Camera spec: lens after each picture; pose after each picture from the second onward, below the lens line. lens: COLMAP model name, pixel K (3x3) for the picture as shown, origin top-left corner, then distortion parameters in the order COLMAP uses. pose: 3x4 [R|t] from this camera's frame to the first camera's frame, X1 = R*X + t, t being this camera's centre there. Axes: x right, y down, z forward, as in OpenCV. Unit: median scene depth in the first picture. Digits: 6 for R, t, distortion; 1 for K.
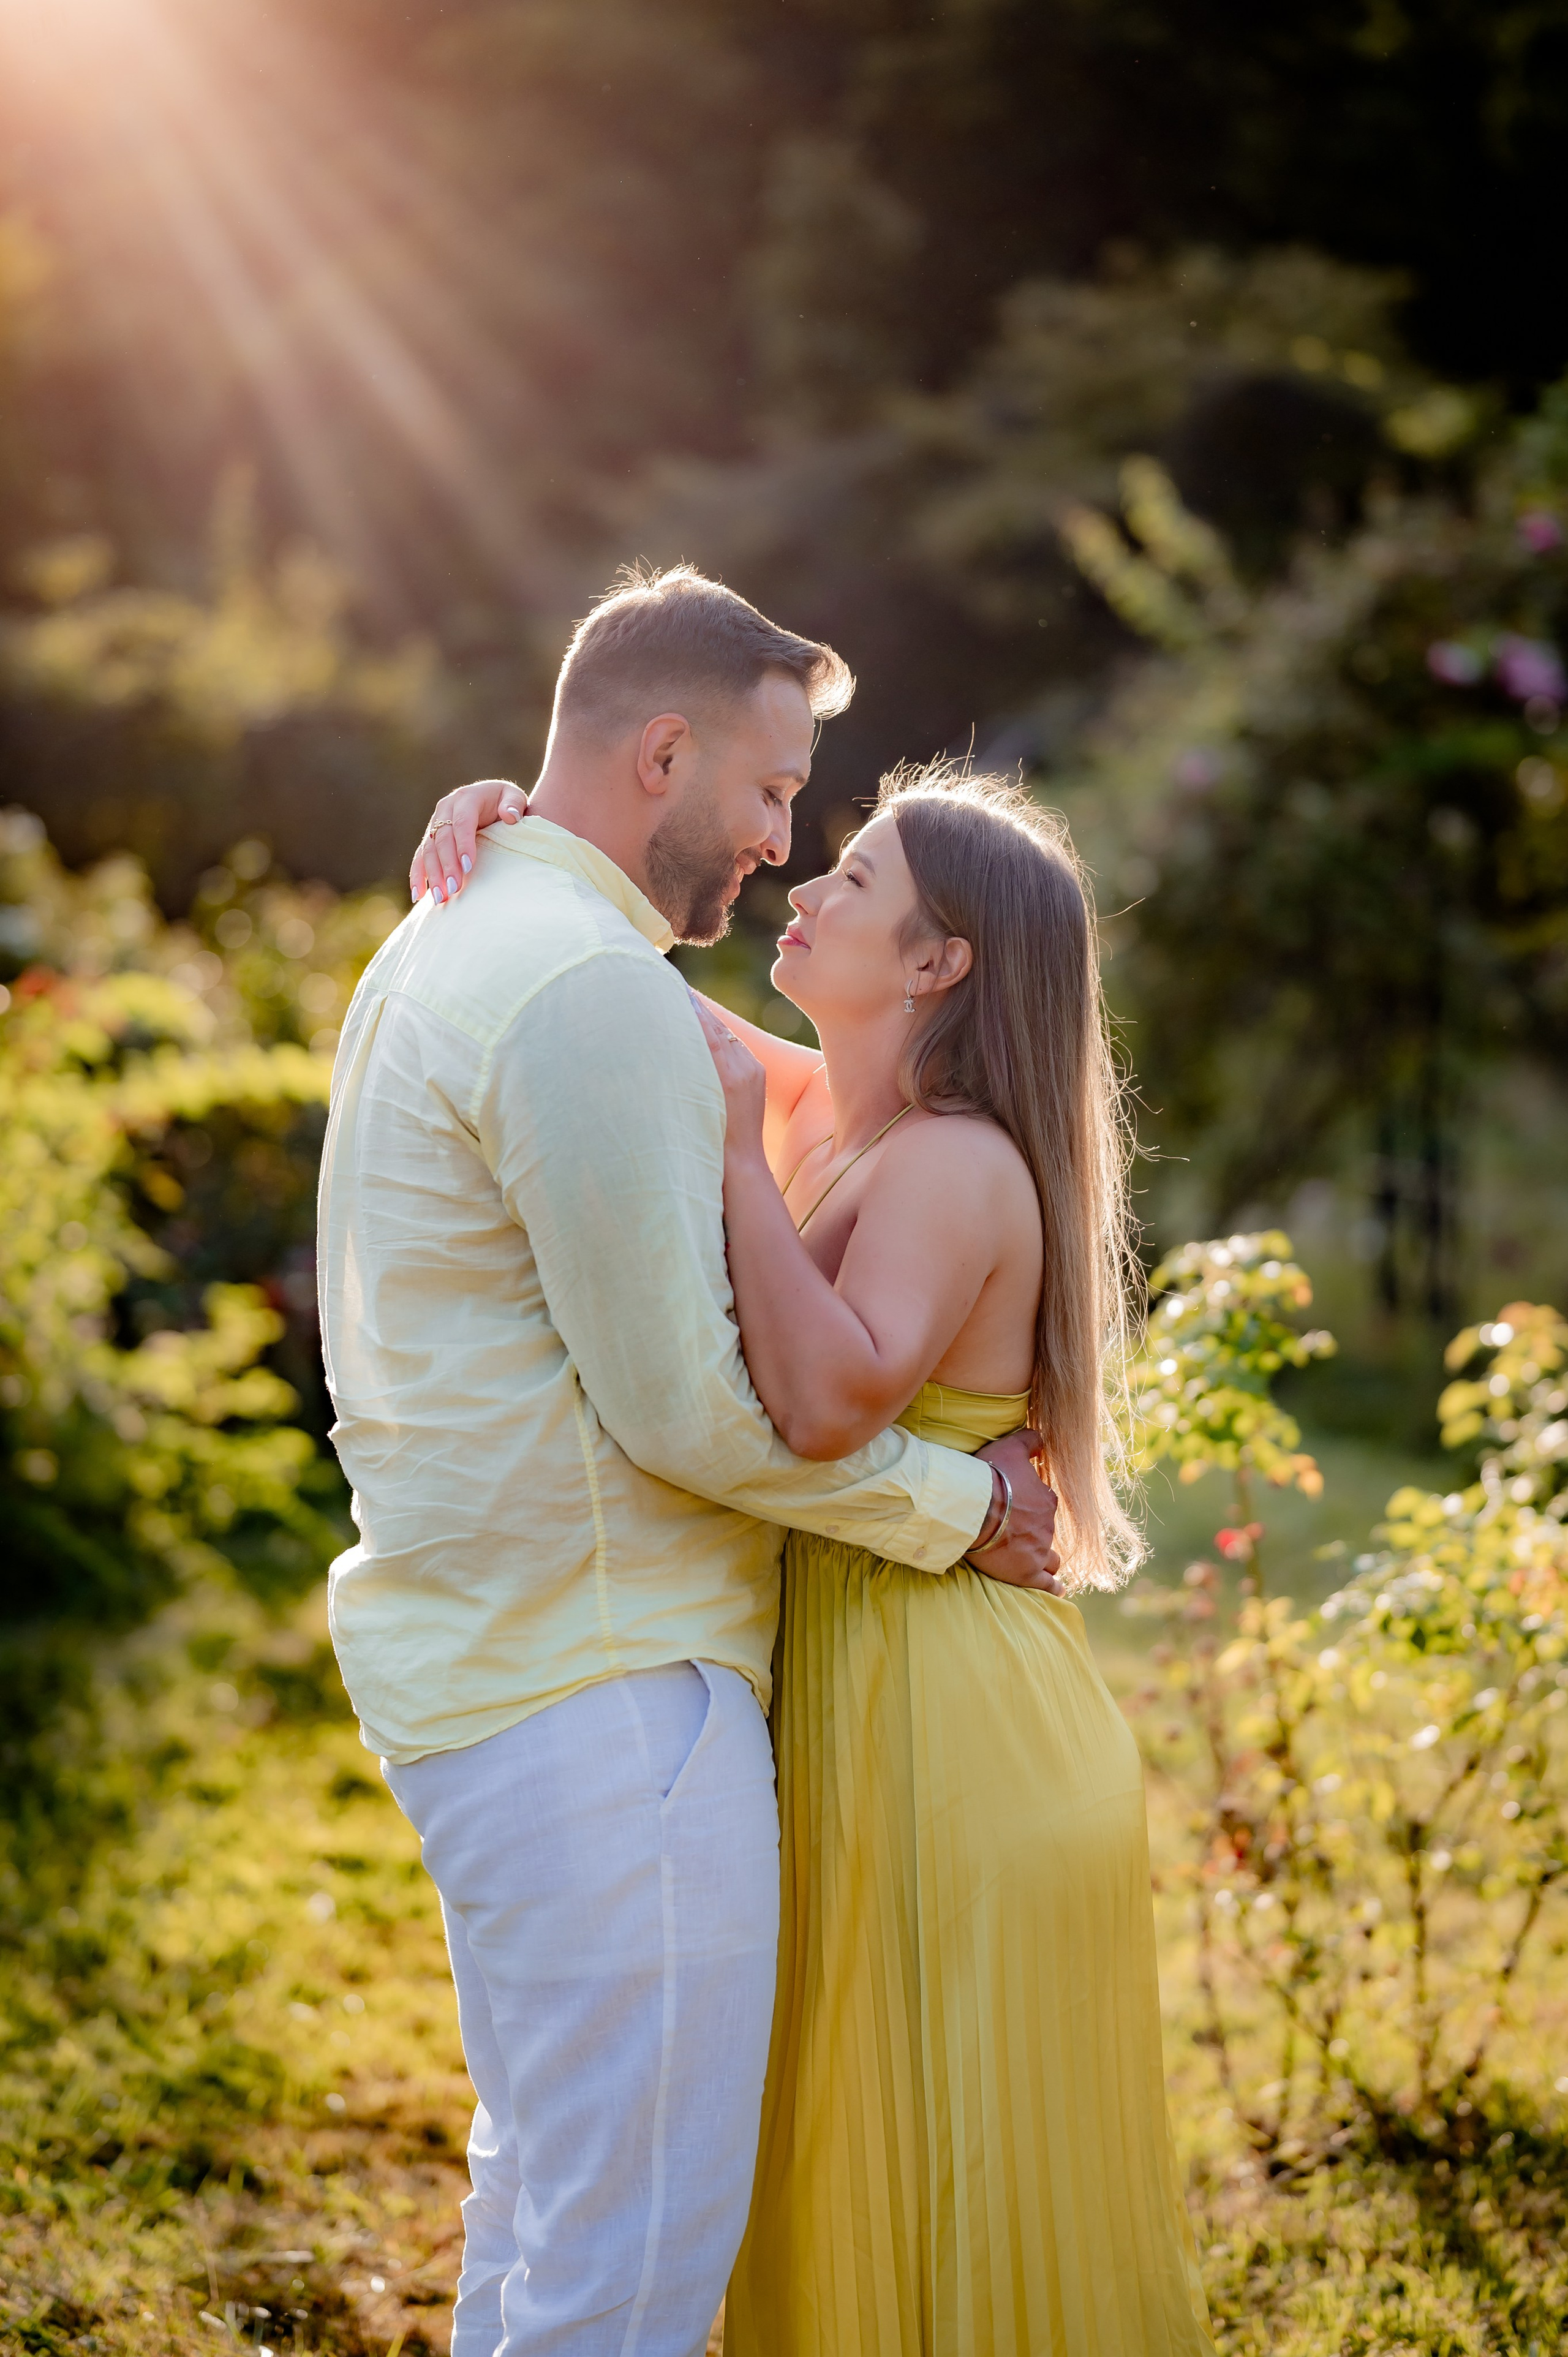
lens RADIAL K [[5663.9, 0, 784.0], [0, 5663.9, 1178.5], [0, 0, 1]] dist [0.007583, -0.131843]
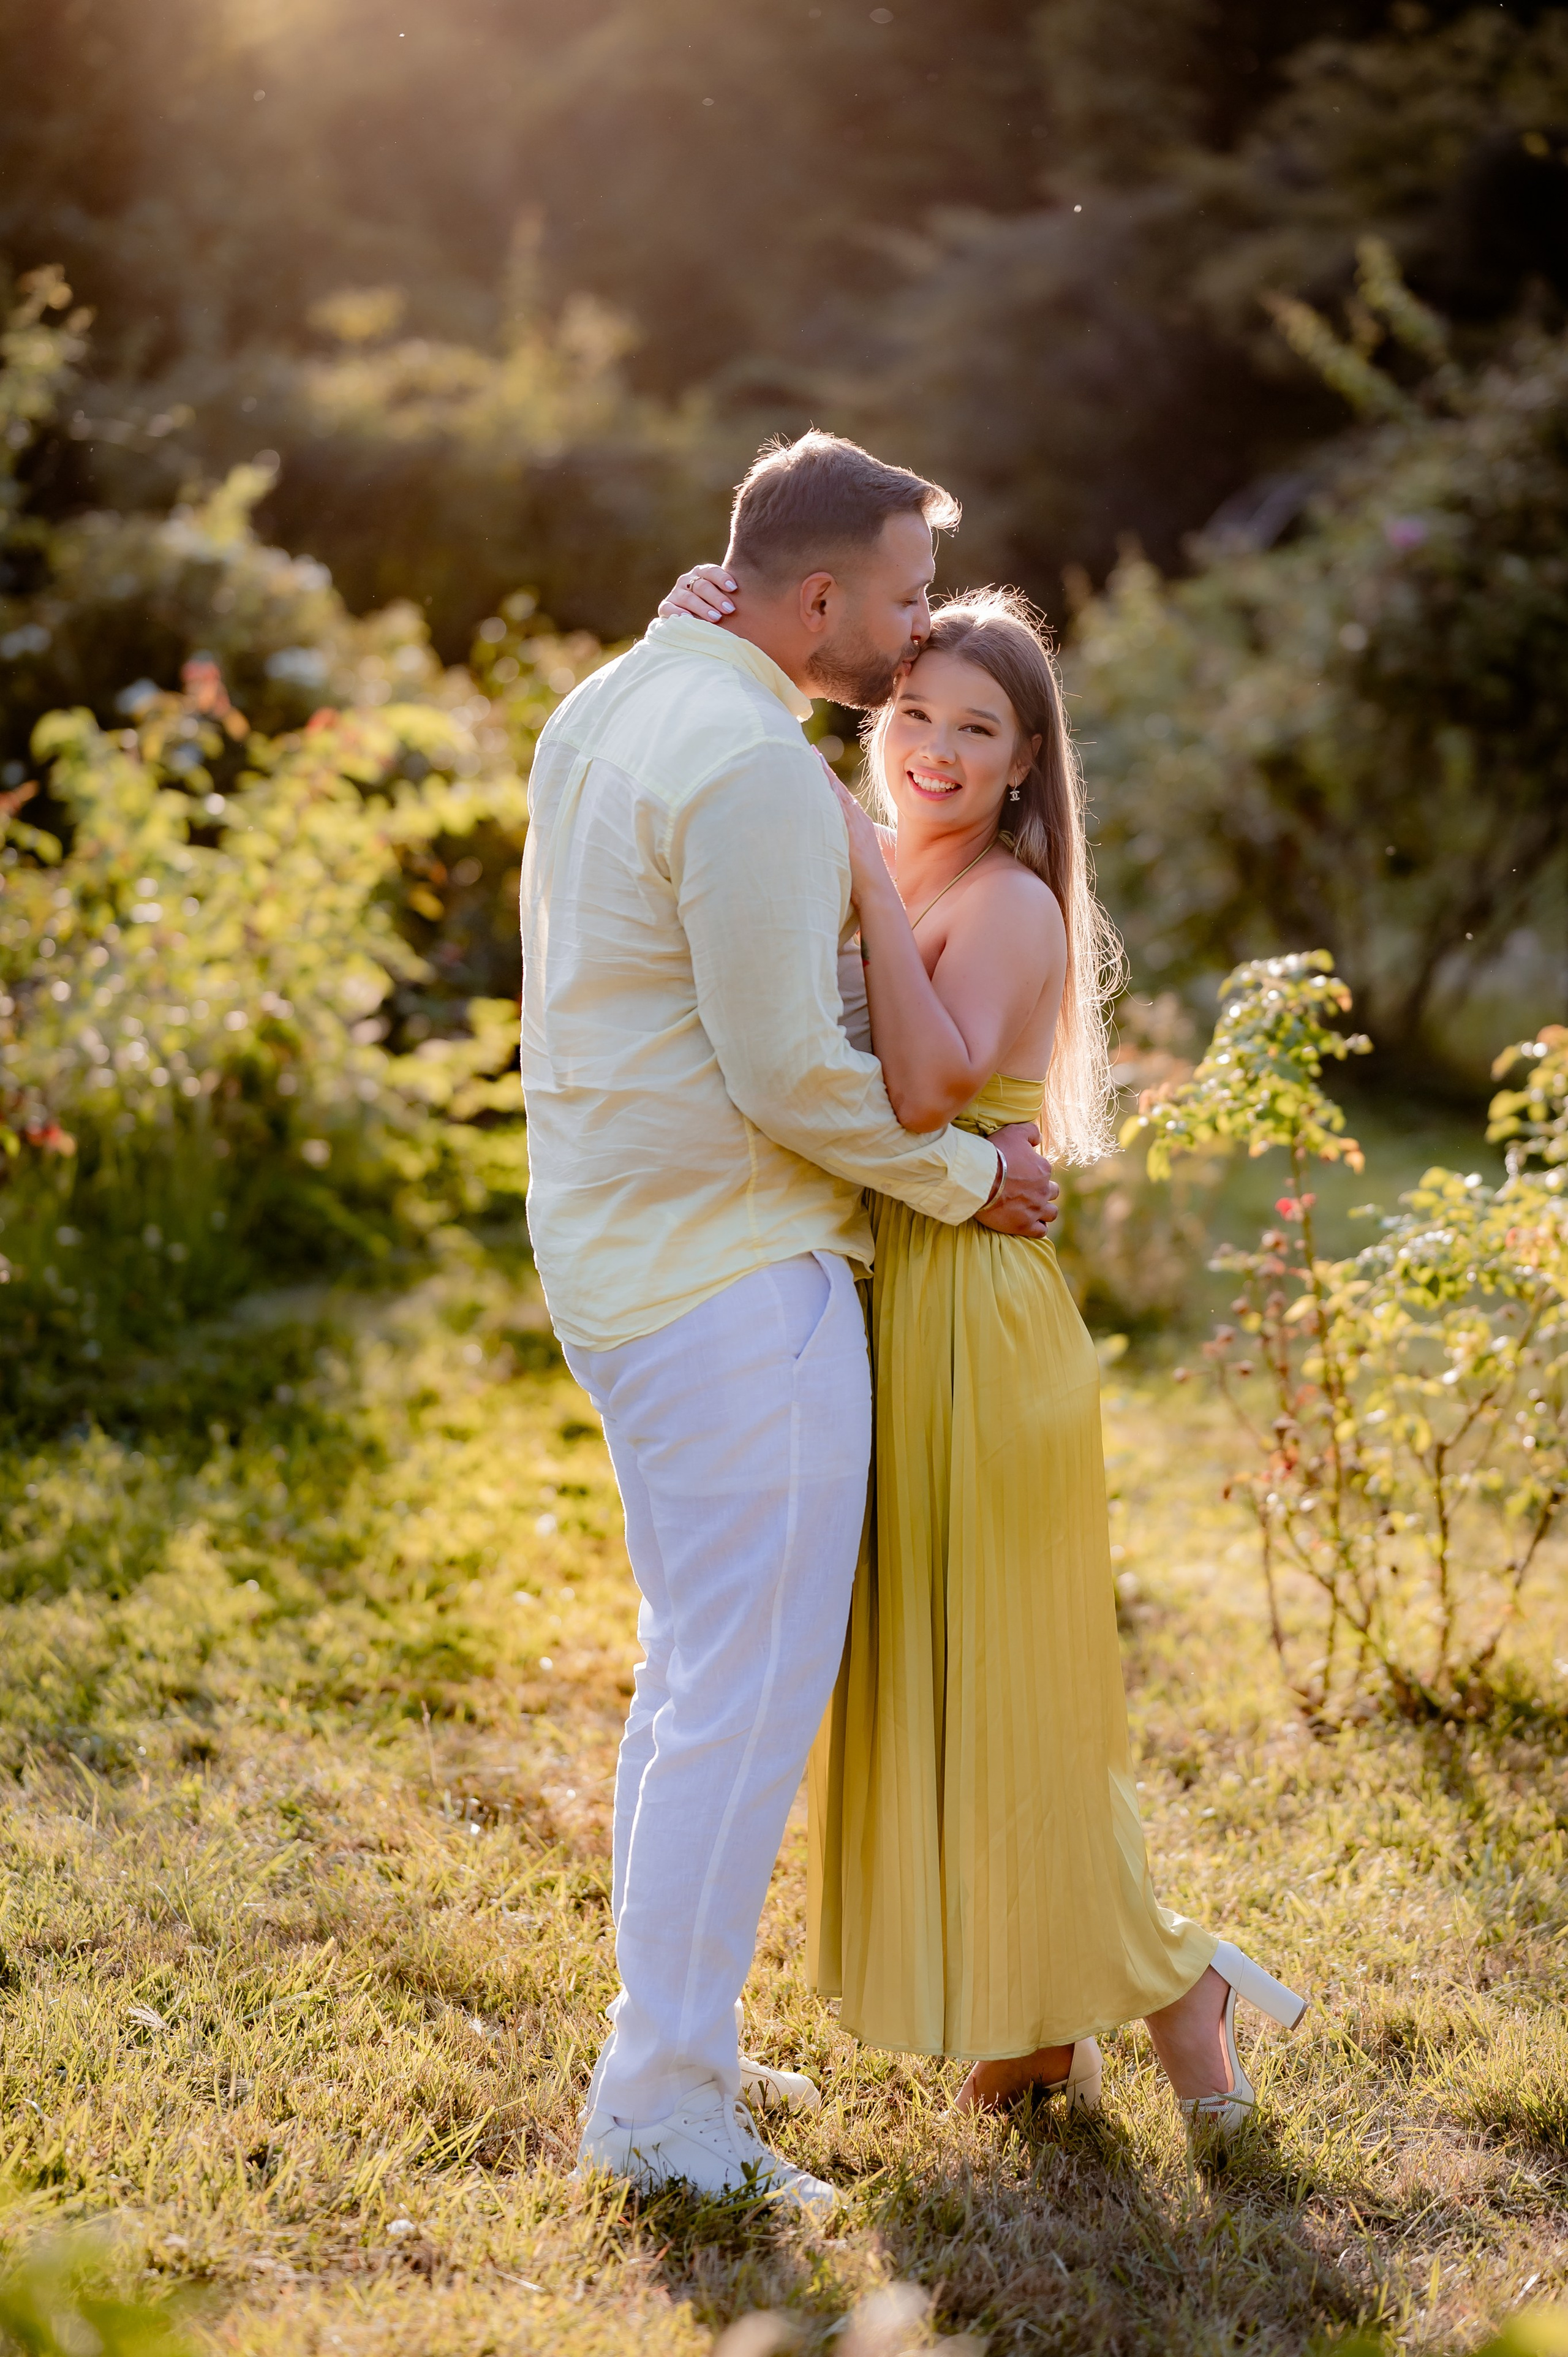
lens RADIAL K [[5694.3, 0, 874.2], [0, 5694.3, 1132.5], [0, 0, 1]] dist [0.016694, -0.276179]
pose [[0.999180, 0.021456, -0.034336, 0.028704], [-0.020162, 0.999090, 0.037597, 0.003767], [0.035111, -0.036874, 0.998703, -0.194419]]
